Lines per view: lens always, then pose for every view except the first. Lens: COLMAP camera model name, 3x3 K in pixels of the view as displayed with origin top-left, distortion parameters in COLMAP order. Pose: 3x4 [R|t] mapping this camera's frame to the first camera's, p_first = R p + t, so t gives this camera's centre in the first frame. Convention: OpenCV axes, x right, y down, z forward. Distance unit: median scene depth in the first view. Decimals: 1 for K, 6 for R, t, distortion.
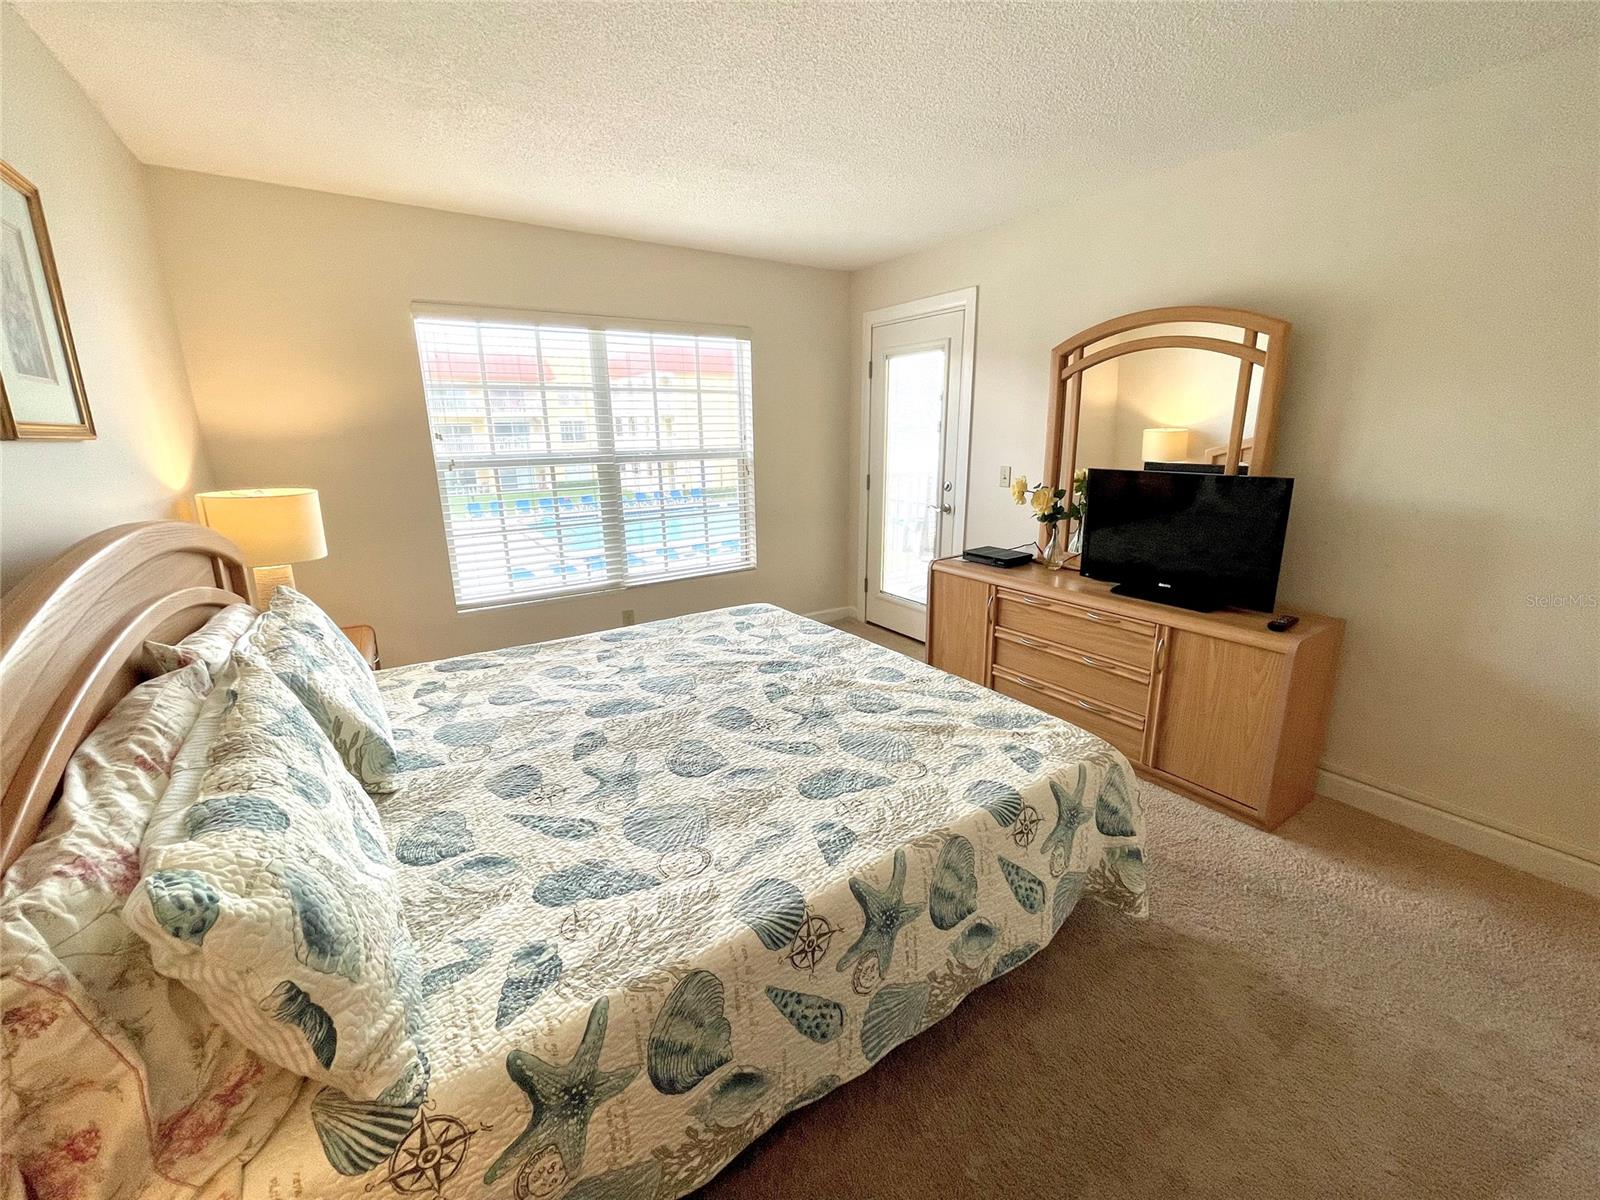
lens RADIAL K [[648.9, 0, 797.0], [0, 648.9, 591.7], [0, 0, 1]] dist [0.000720, 0.000095]
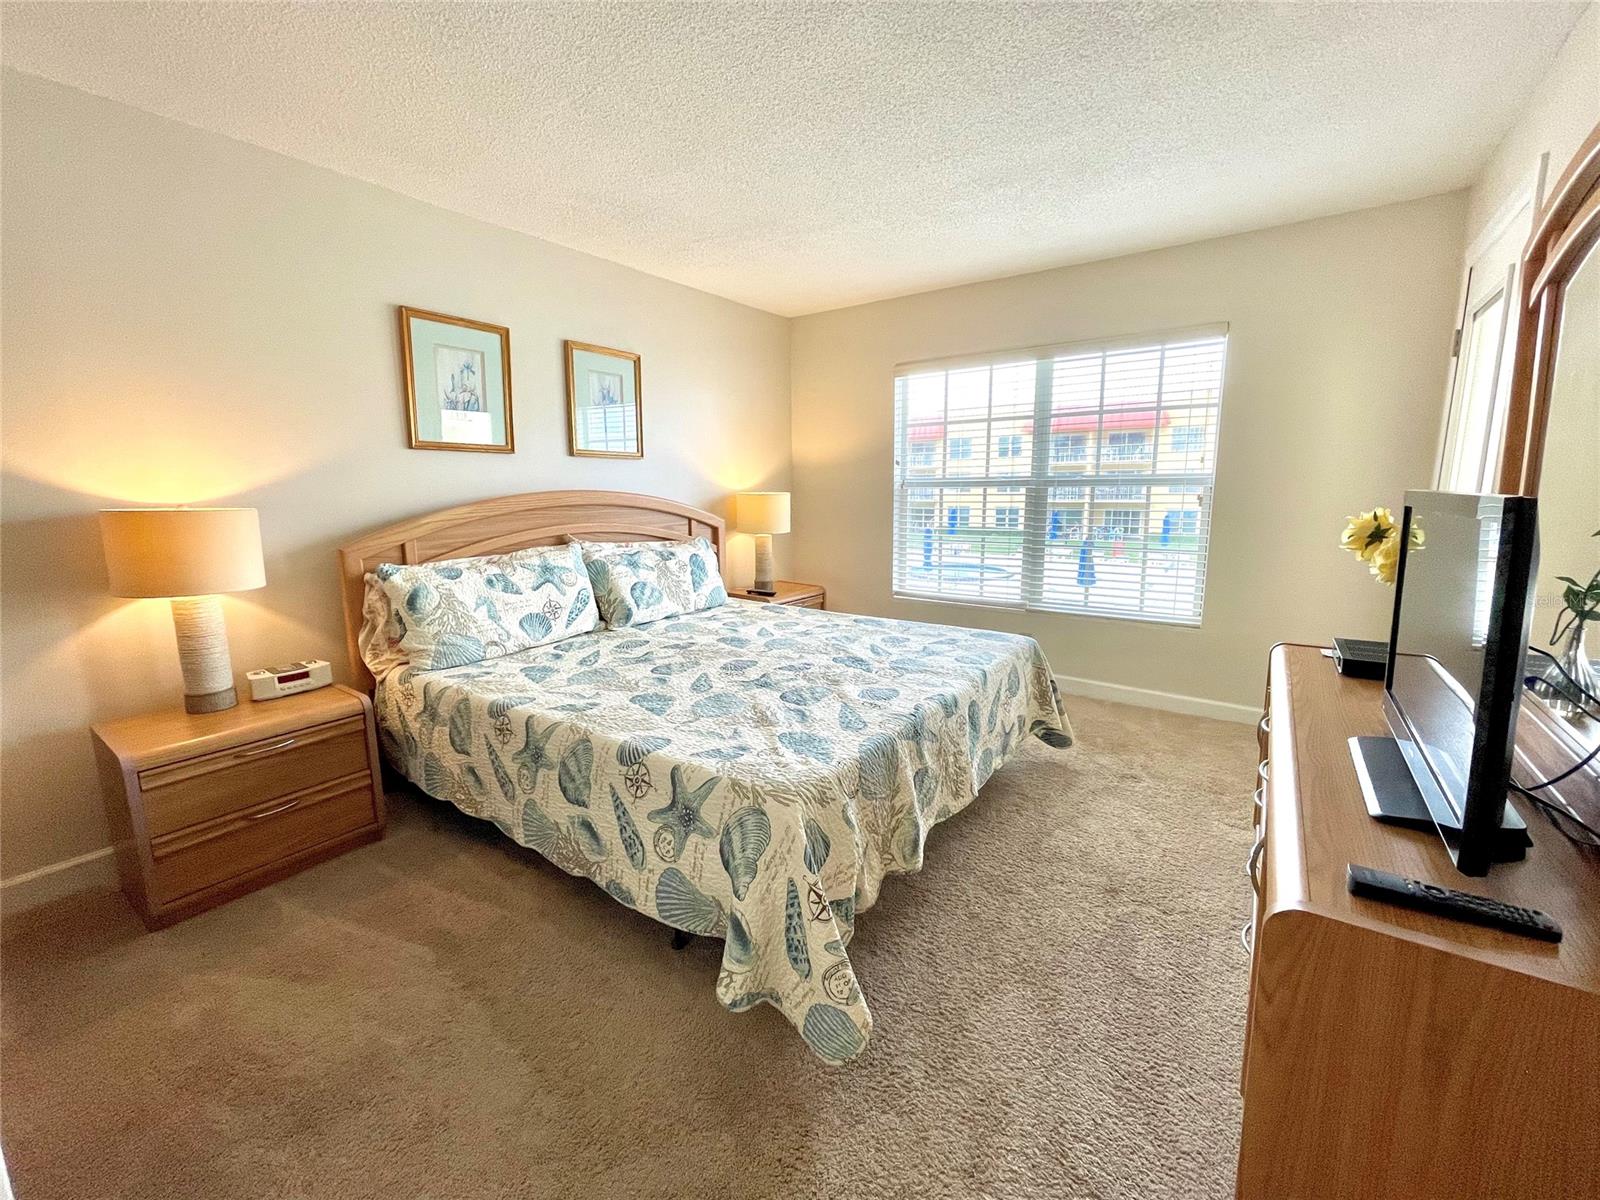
lens RADIAL K [[648.9, 0, 797.0], [0, 648.9, 591.7], [0, 0, 1]] dist [0.000720, 0.000095]
pose [[0.340644, 0.157987, -0.926824, 1.134788], [-0.223073, 0.971213, 0.083566, -0.079940], [0.913346, 0.178283, 0.366080, 0.634041]]
